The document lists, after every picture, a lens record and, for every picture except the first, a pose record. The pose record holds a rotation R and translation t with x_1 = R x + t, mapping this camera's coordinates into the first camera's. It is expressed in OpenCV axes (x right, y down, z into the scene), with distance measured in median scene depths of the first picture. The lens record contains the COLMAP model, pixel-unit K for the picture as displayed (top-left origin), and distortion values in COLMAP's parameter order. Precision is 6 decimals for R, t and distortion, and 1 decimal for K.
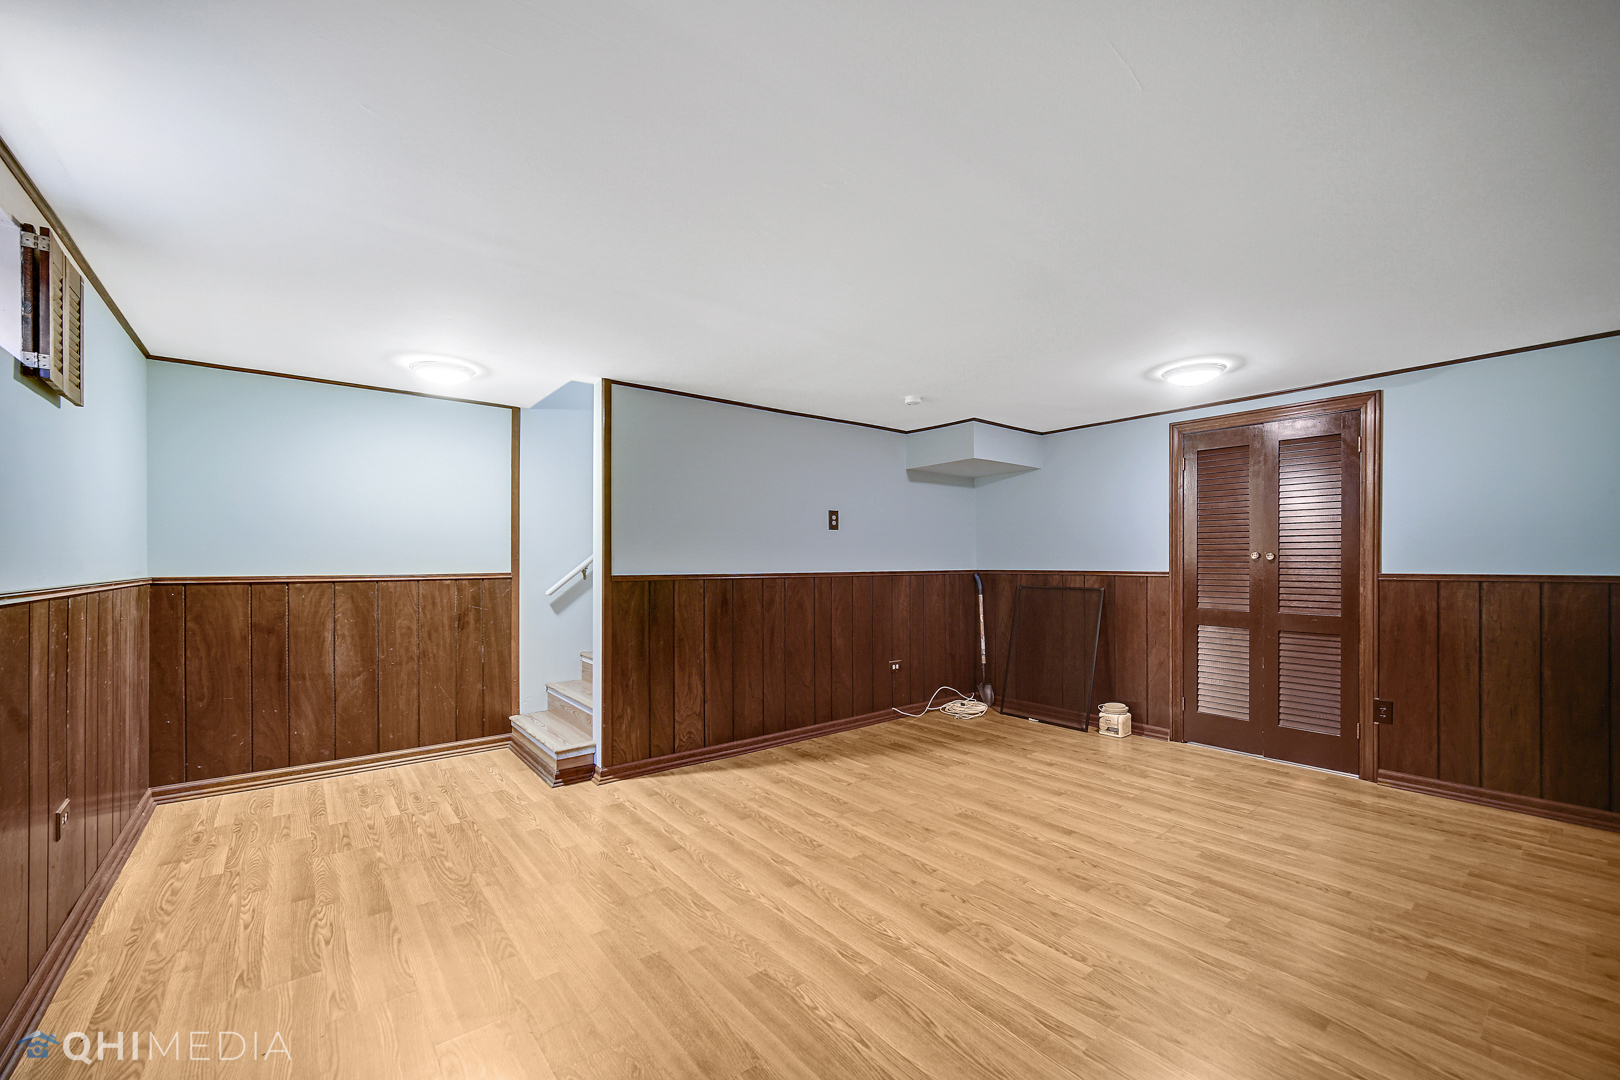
lens RADIAL K [[647.9, 0, 815.1], [0, 647.9, 556.6], [0, 0, 1]] dist [0.001078, -0.000119]
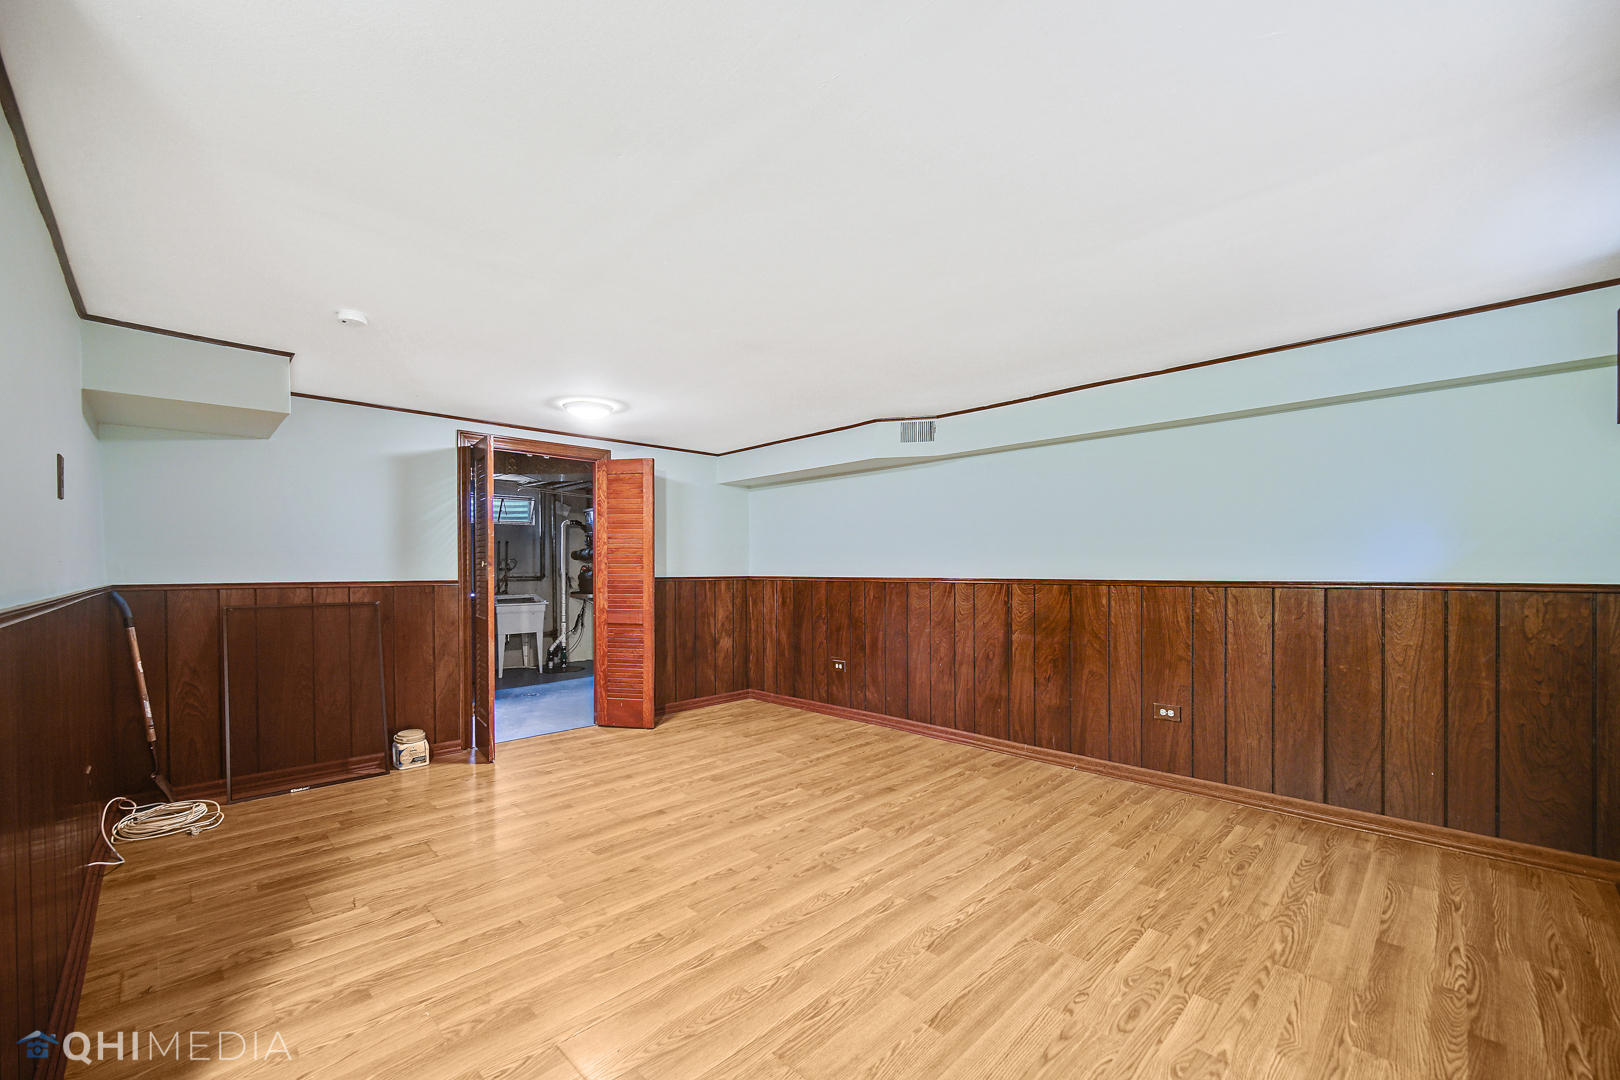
lens RADIAL K [[647.9, 0, 814.5], [0, 647.9, 574.5], [0, 0, 1]] dist [0.001078, -0.000119]
pose [[-0.101895, -0.007049, 0.994770, -0.609994], [-0.005863, 0.999962, 0.006485, 0.005730], [-0.994778, -0.005172, -0.101932, 0.699093]]
